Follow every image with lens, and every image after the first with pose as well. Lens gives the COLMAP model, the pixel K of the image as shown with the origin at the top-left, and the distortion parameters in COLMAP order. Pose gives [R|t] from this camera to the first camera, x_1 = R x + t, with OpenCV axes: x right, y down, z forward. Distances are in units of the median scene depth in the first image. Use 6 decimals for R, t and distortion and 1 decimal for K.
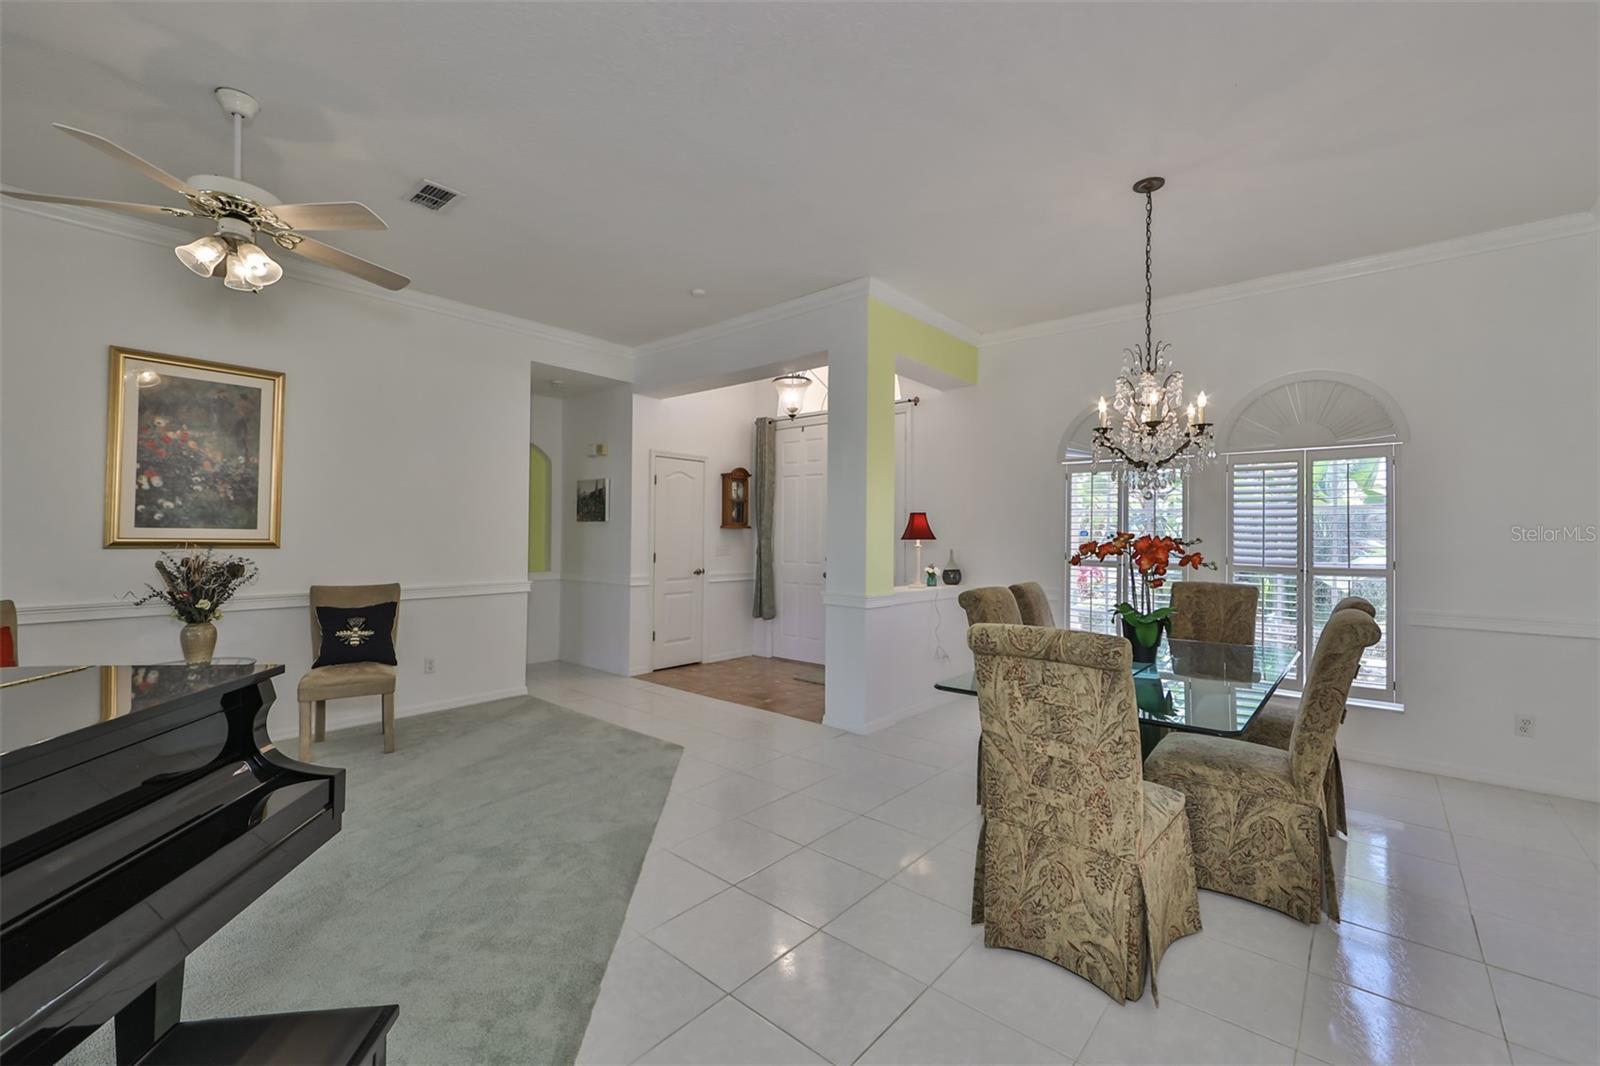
lens RADIAL K [[673.6, 0, 799.0], [0, 673.6, 527.0], [0, 0, 1]] dist [0.014158, 0.000032]
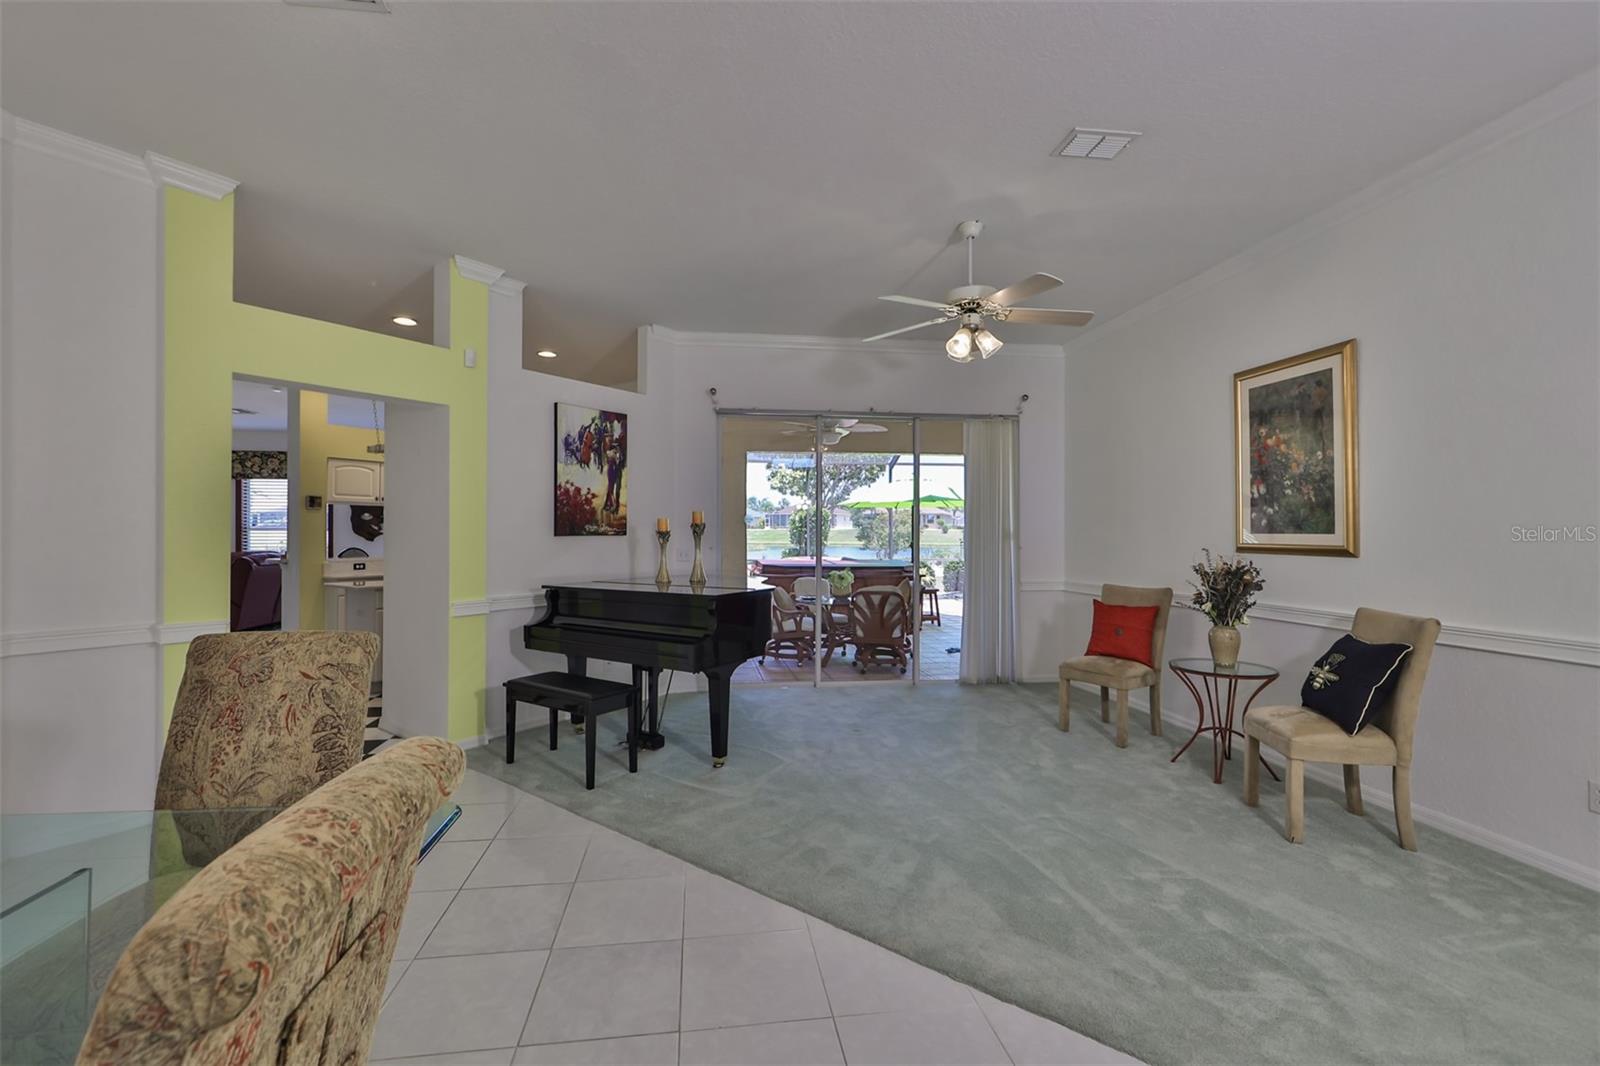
lens RADIAL K [[673.6, 0, 799.0], [0, 673.6, 527.0], [0, 0, 1]] dist [0.014158, 0.000032]
pose [[-0.675597, -0.016548, -0.737085, 0.292976], [0.002304, 0.999696, -0.024555, 0.014502], [0.737268, -0.018288, -0.675353, 1.139917]]
